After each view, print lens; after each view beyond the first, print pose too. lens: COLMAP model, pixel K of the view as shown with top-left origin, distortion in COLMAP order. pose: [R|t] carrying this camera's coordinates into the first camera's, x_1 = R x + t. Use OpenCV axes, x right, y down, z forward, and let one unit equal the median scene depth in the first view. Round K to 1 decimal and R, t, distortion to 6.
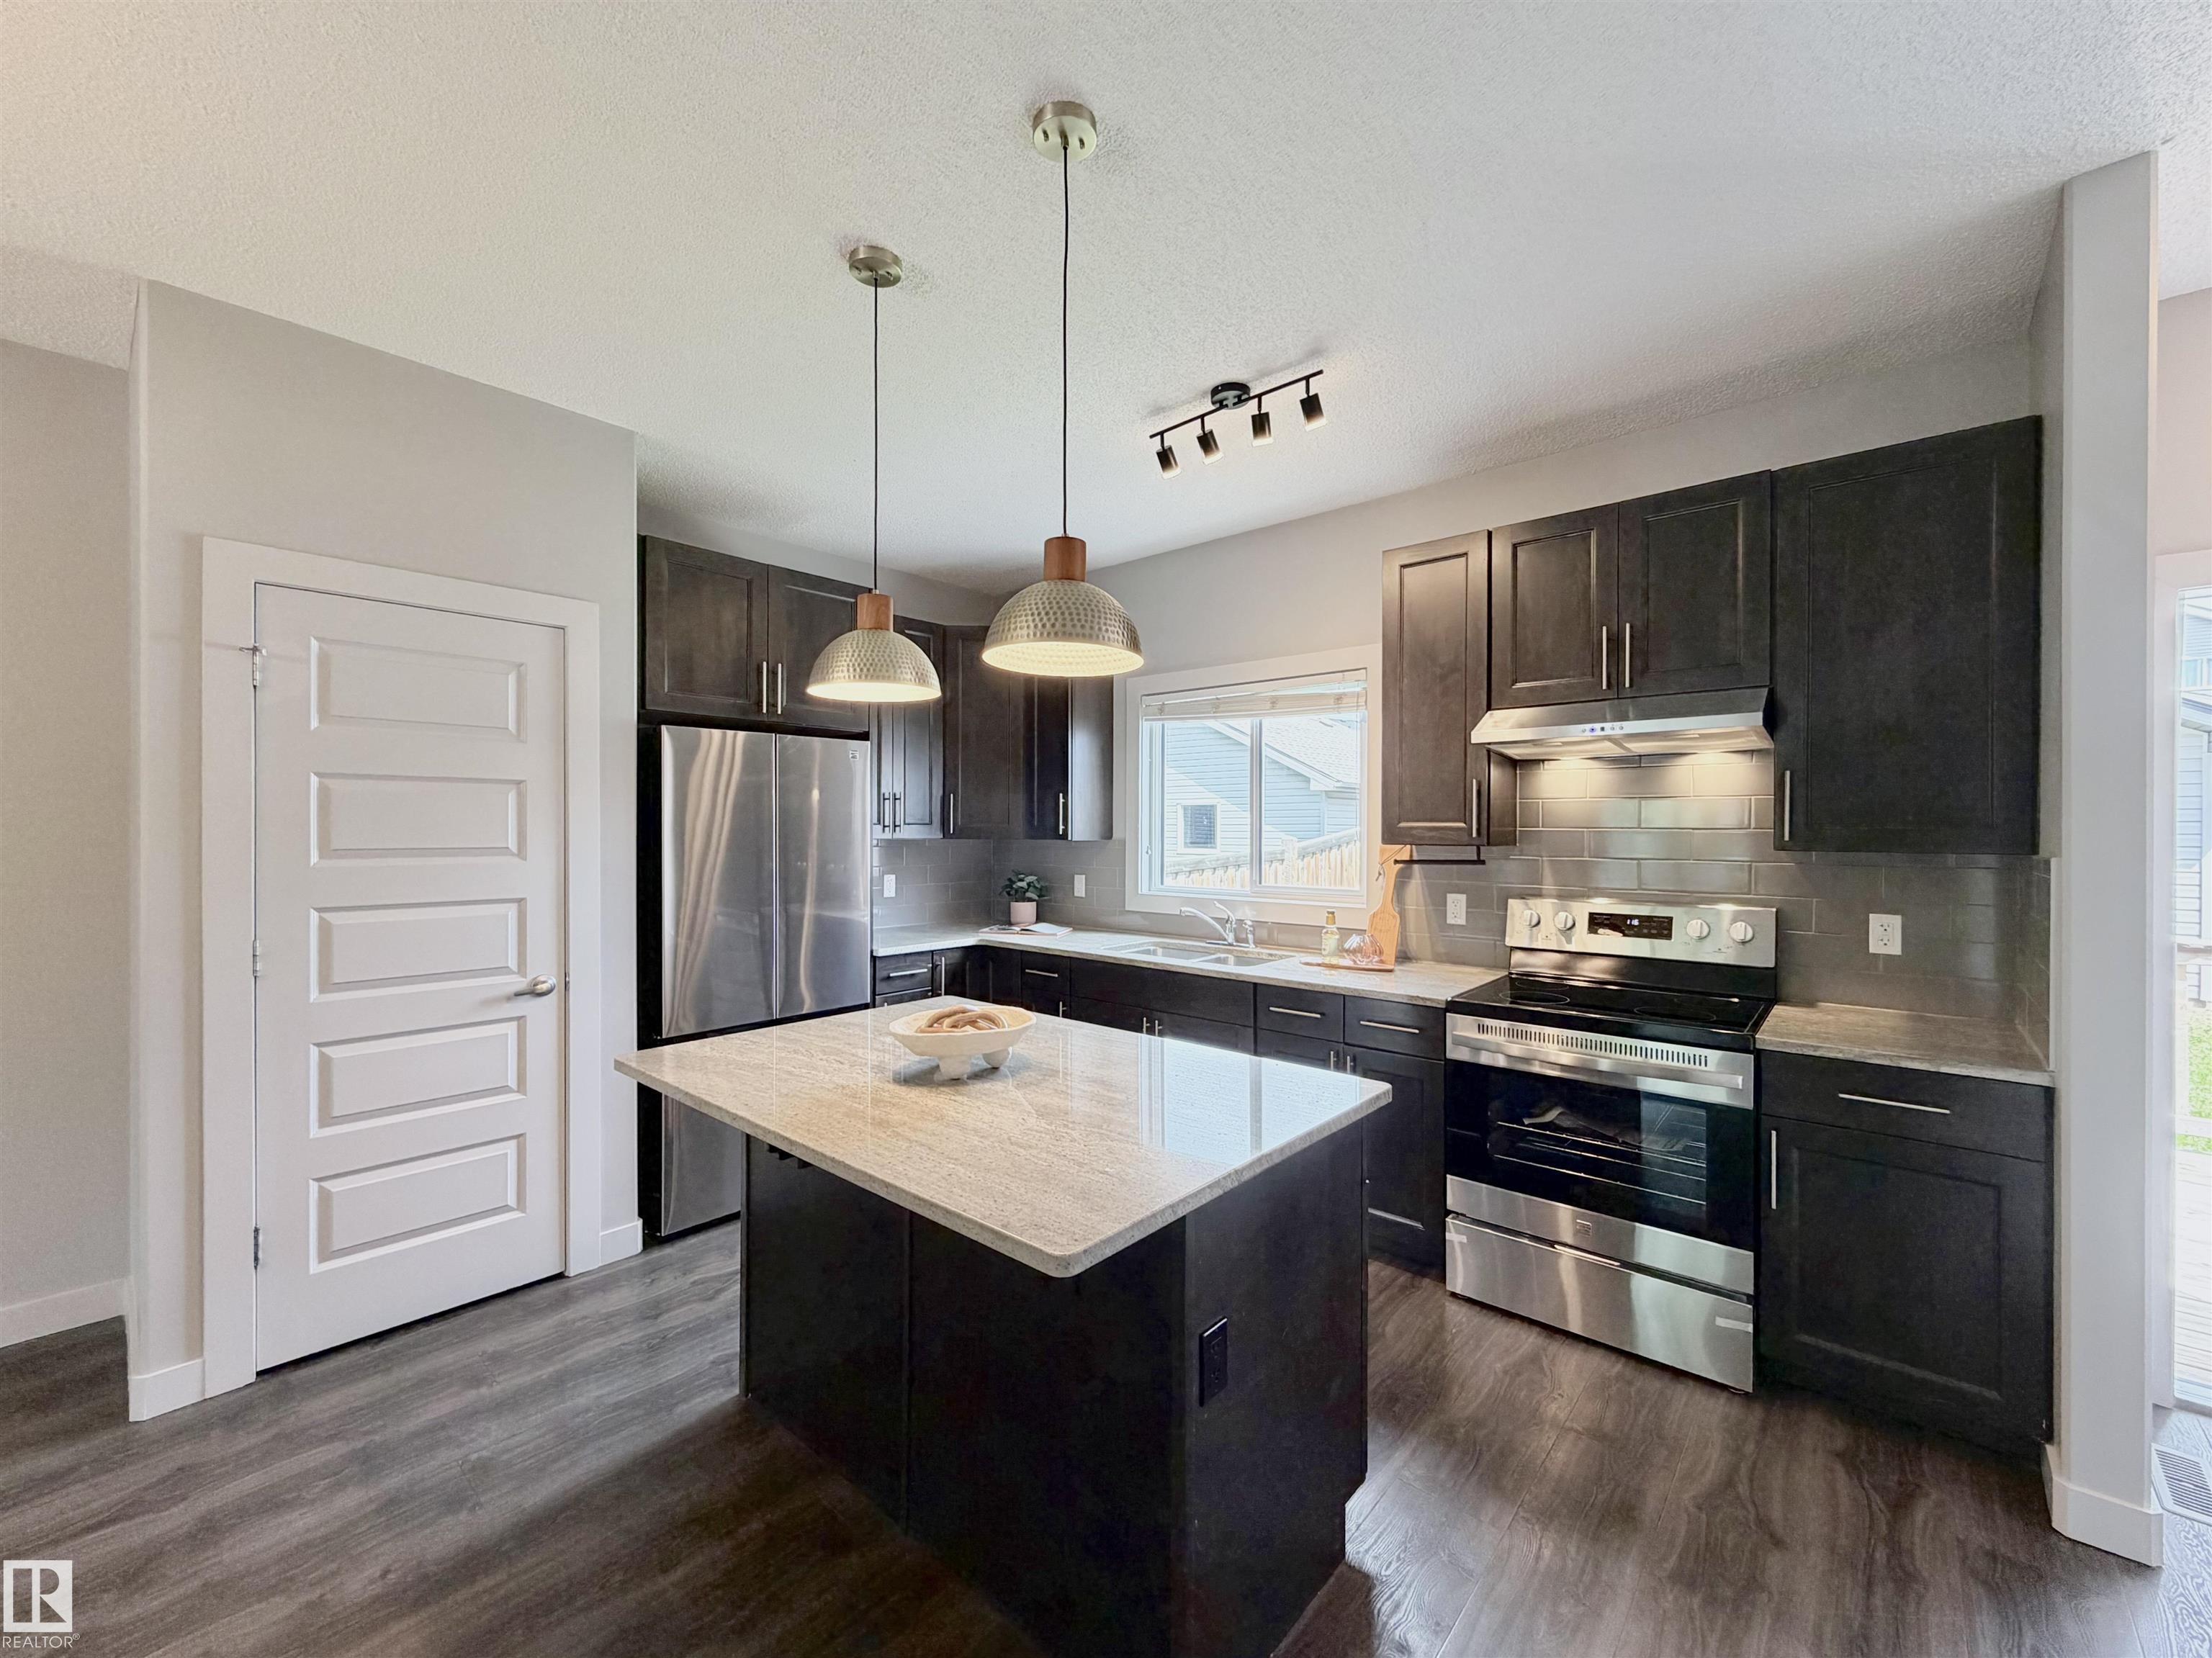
lens RADIAL K [[893.5, 0, 1098.1], [0, 893.5, 826.7], [0, 0, 1]] dist [-0.001859, 0.000040]
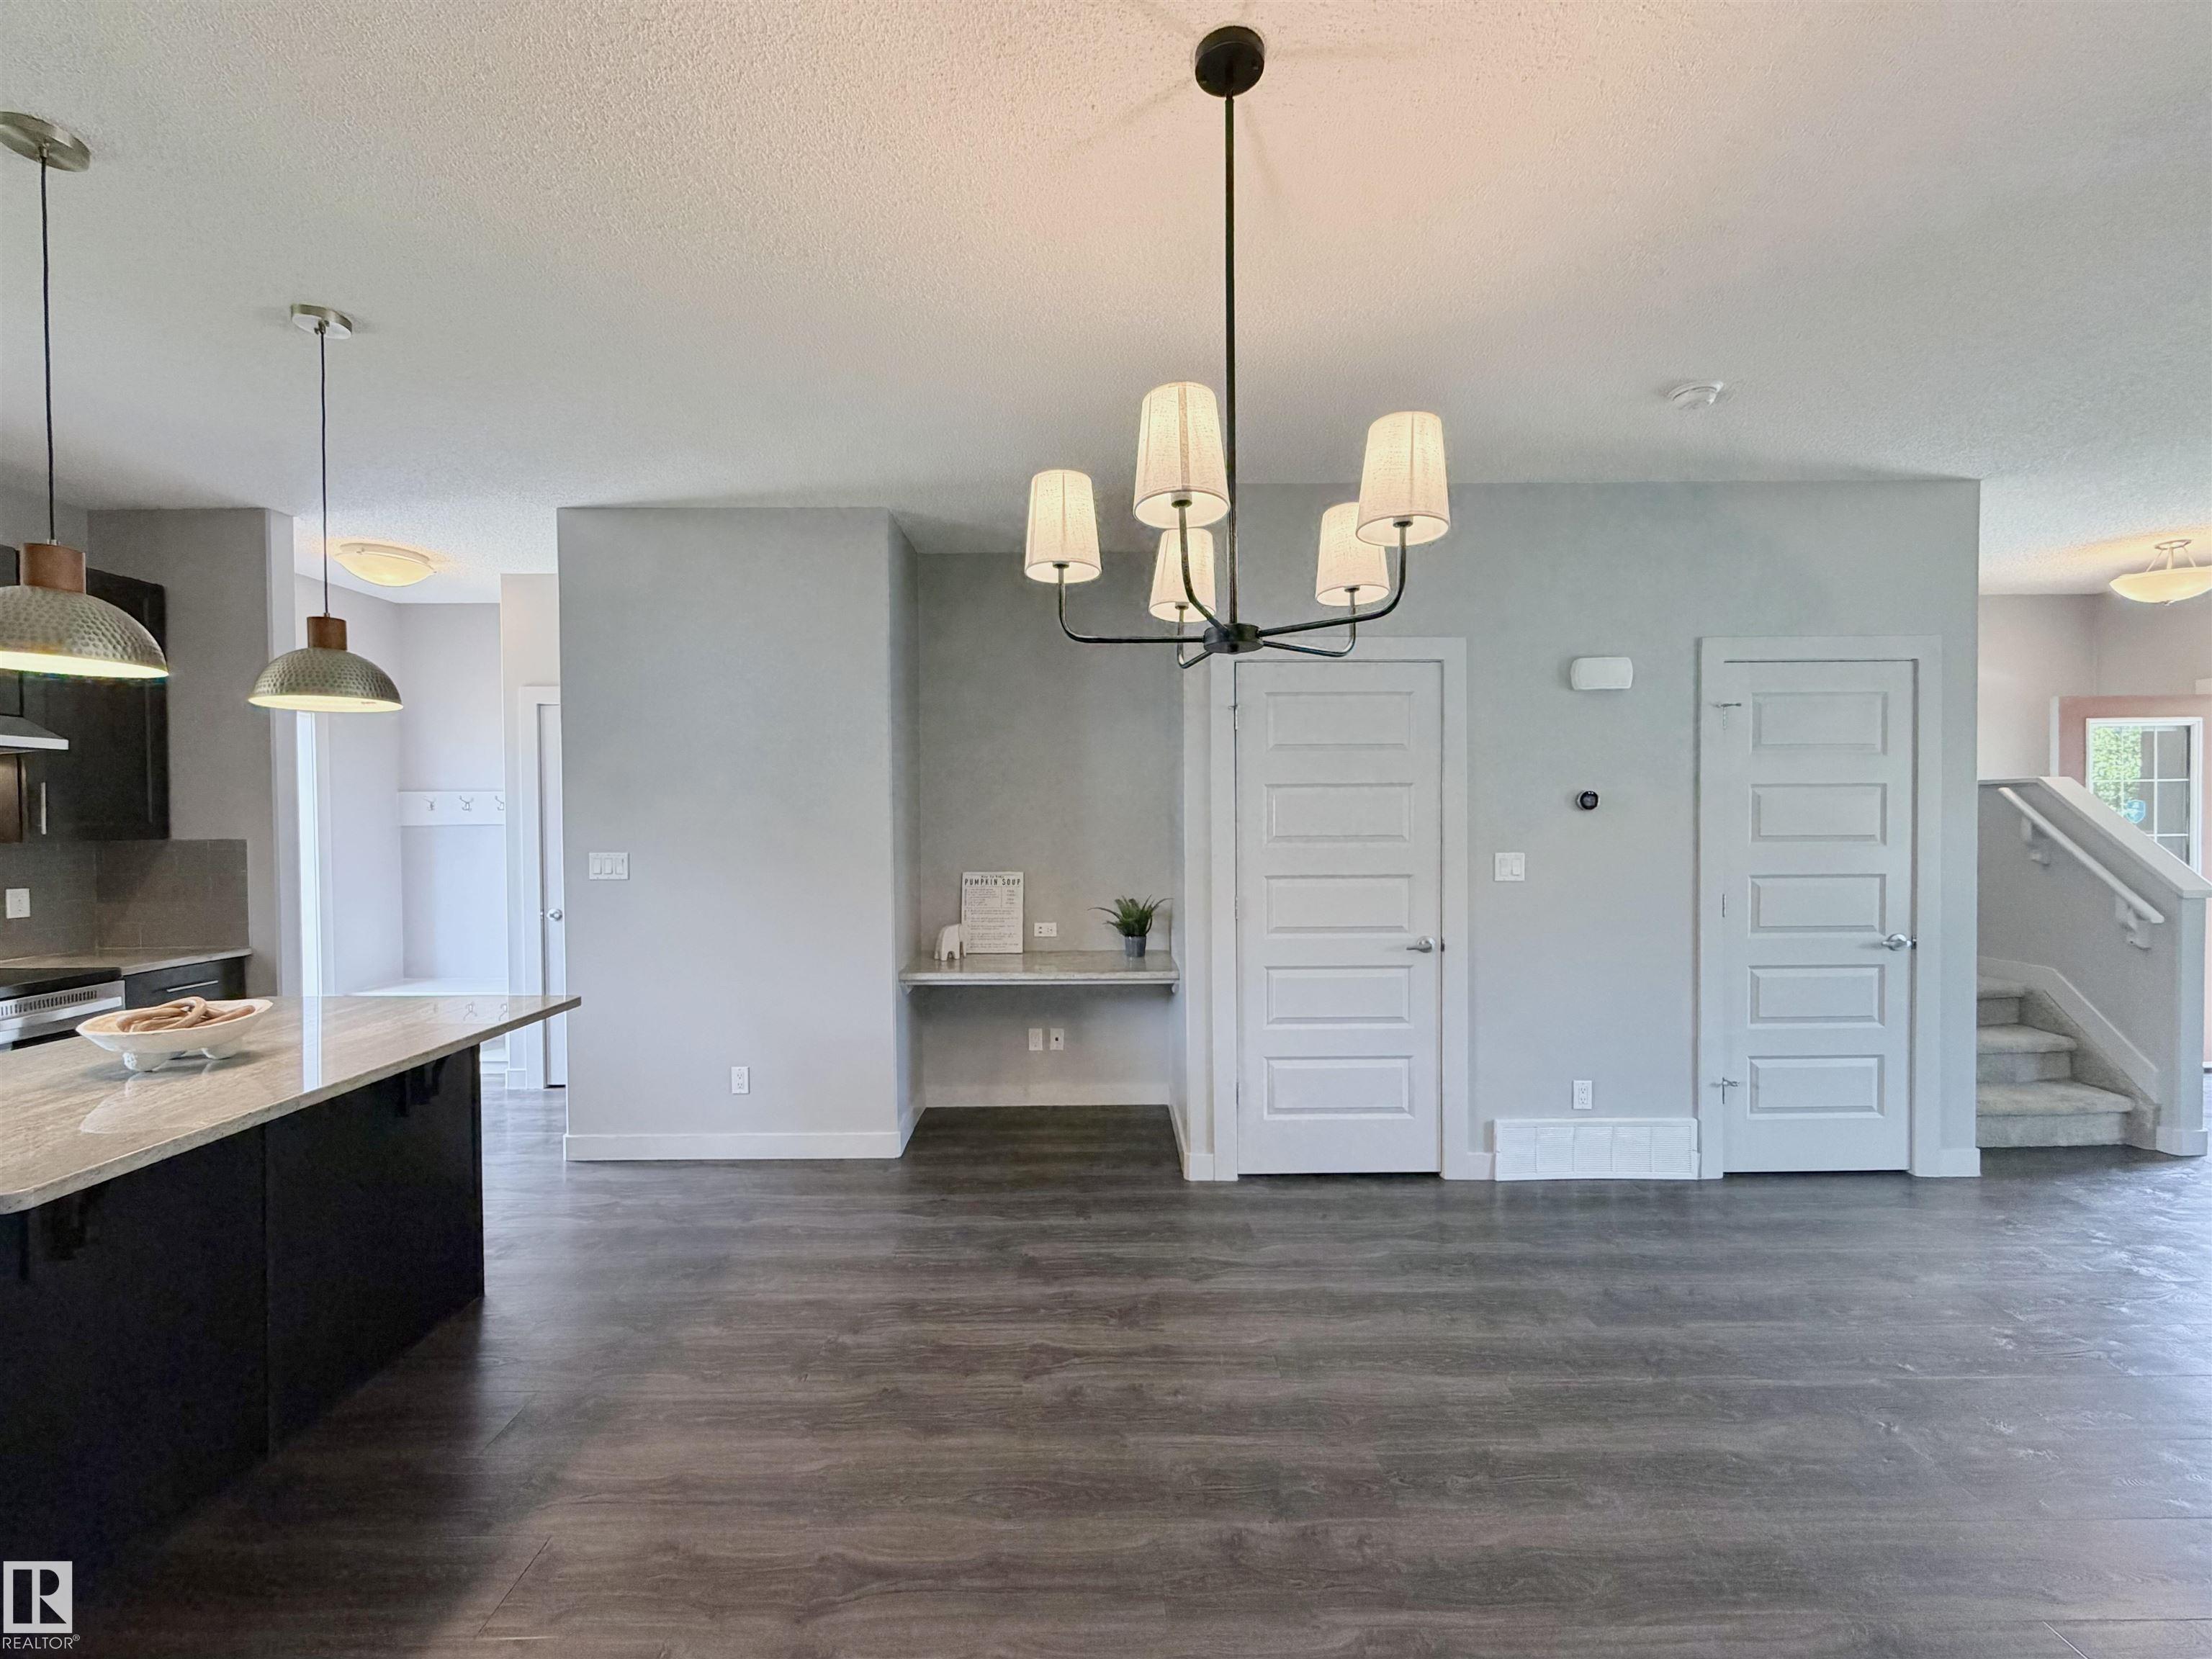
lens RADIAL K [[887.2, 0, 1097.9], [0, 887.2, 829.2], [0, 0, 1]] dist [-0.000589, 0.000360]
pose [[-0.667783, -0.007961, 0.744314, -1.130701], [0.005427, 0.999864, 0.015563, -0.004209], [-0.744336, 0.014432, -0.667649, 0.629717]]
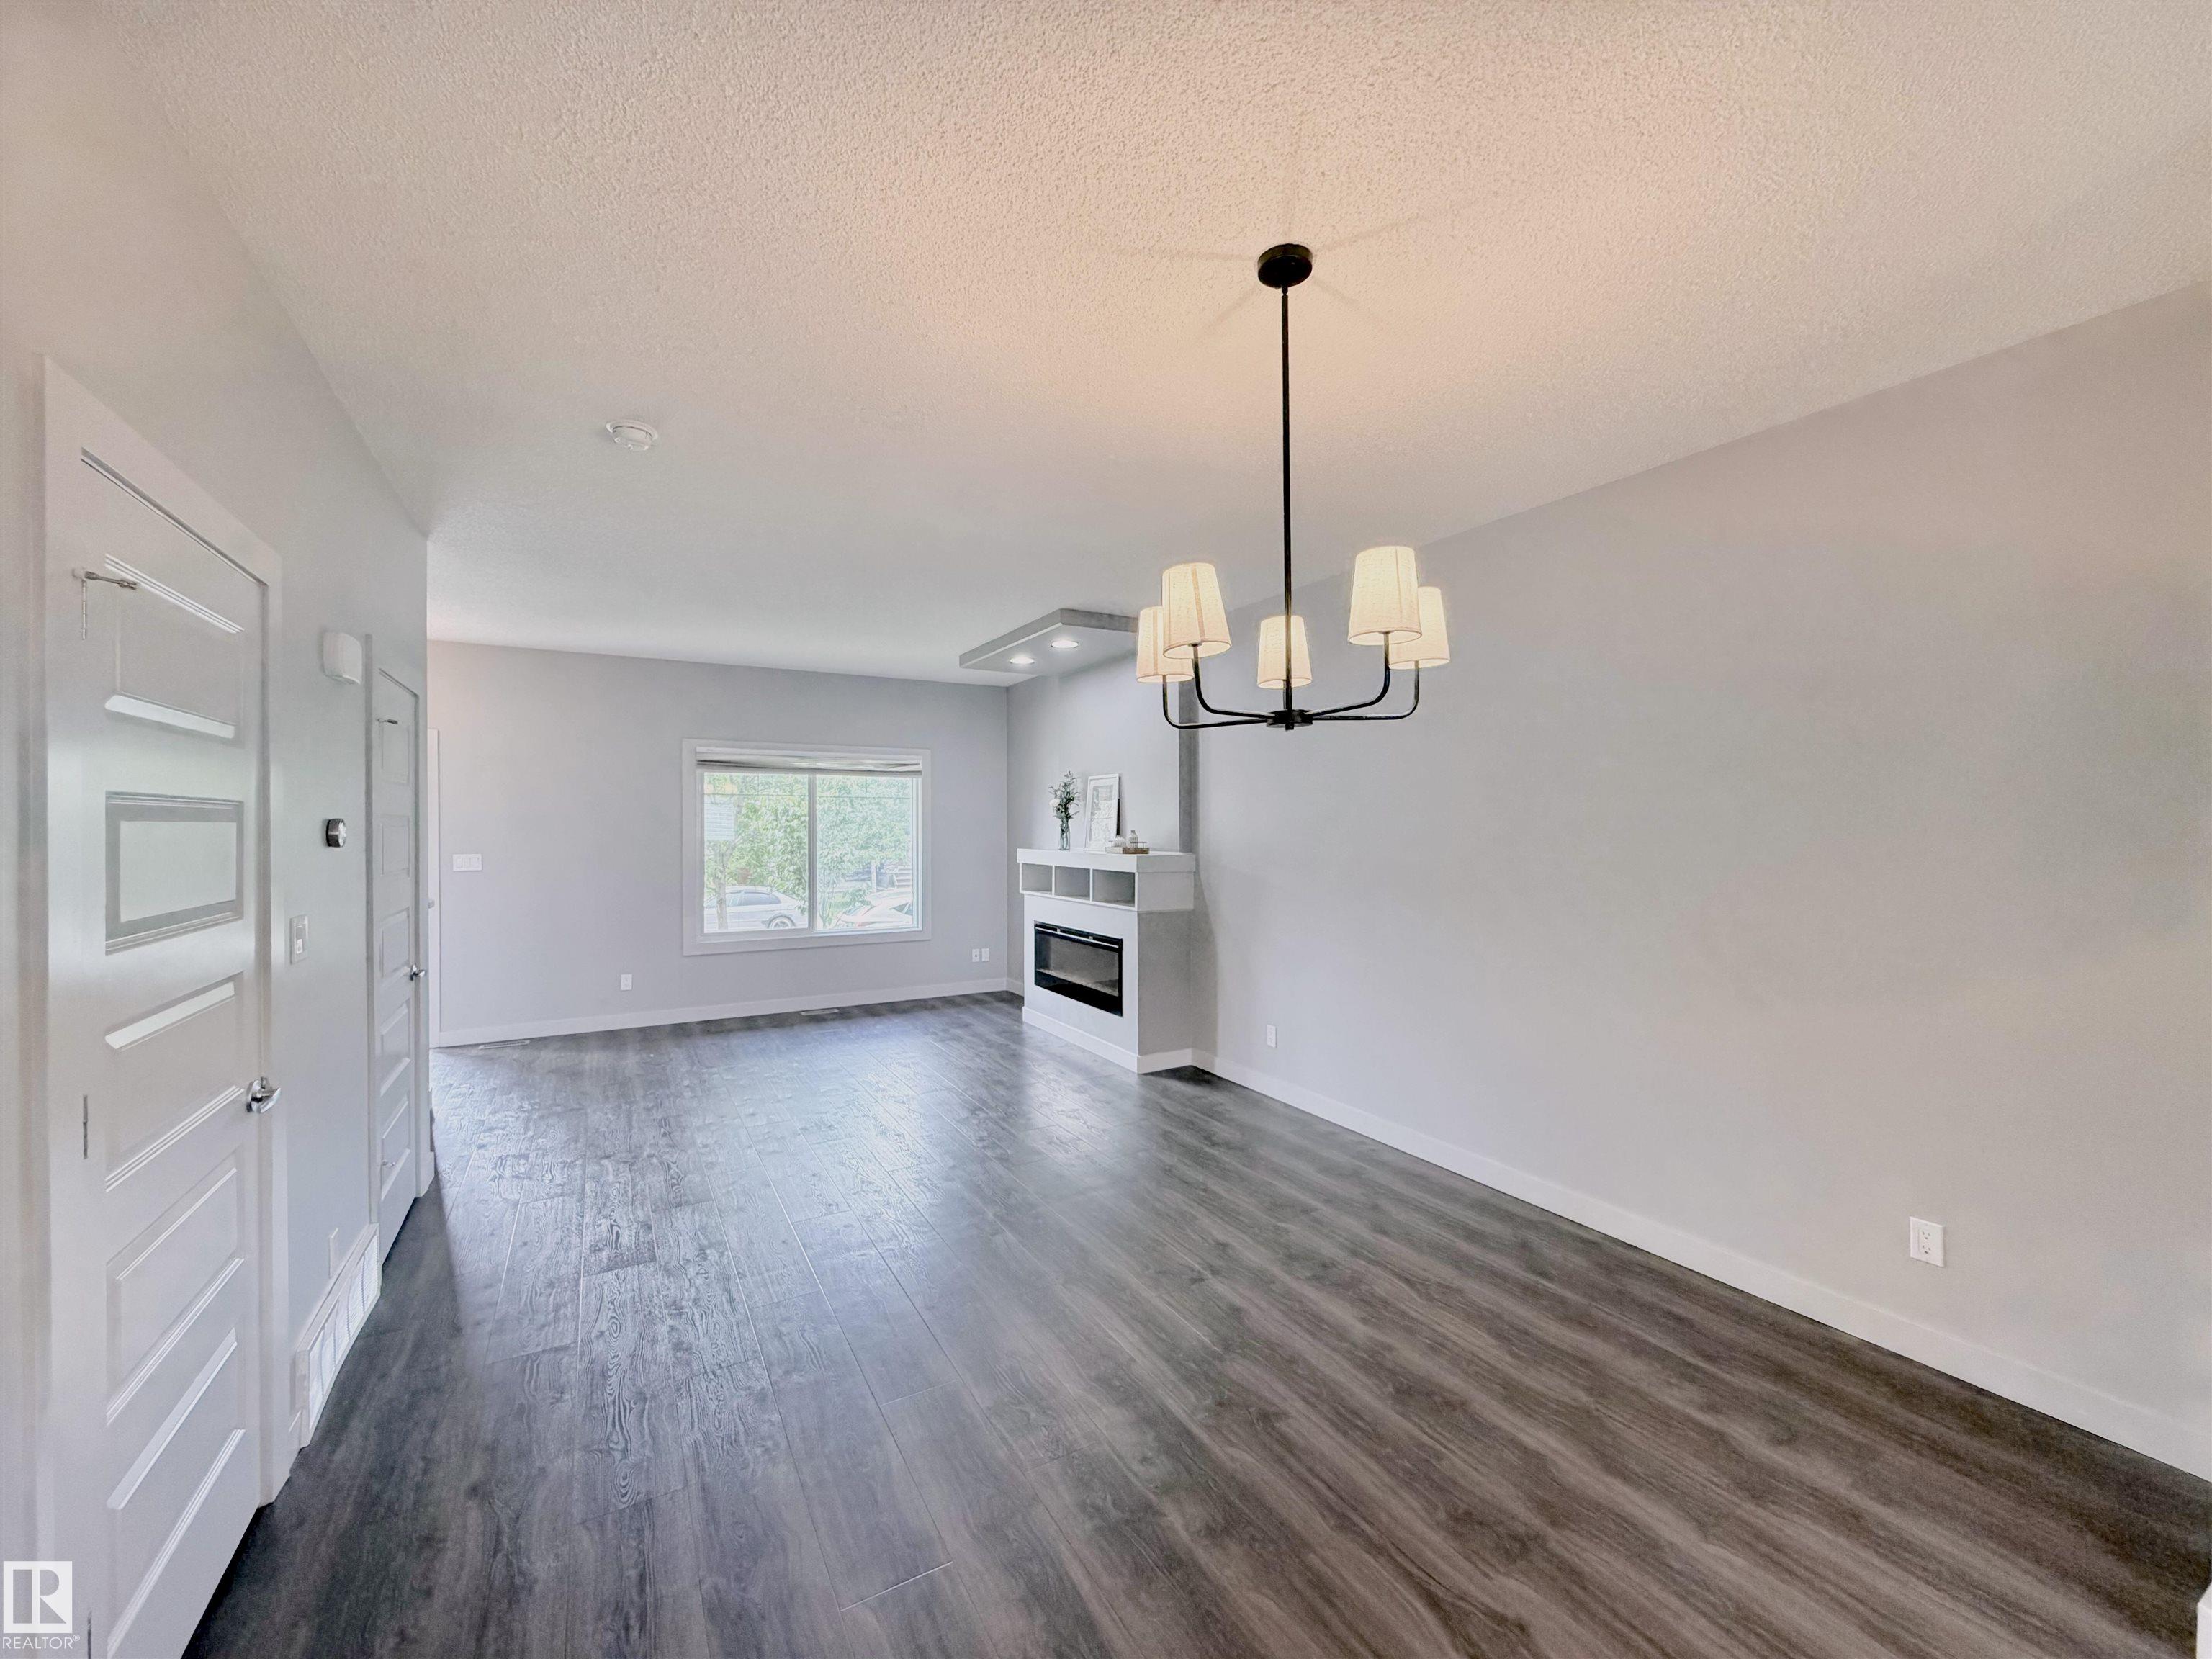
lens RADIAL K [[884.5, 0, 1101.5], [0, 884.5, 830.4], [0, 0, 1]] dist [0.001089, 0.000361]
pose [[-0.323070, 0.003208, -0.946370, -0.060919], [-0.000396, 0.999994, 0.003525, -0.027101], [0.946375, 0.001514, -0.323066, 0.283794]]
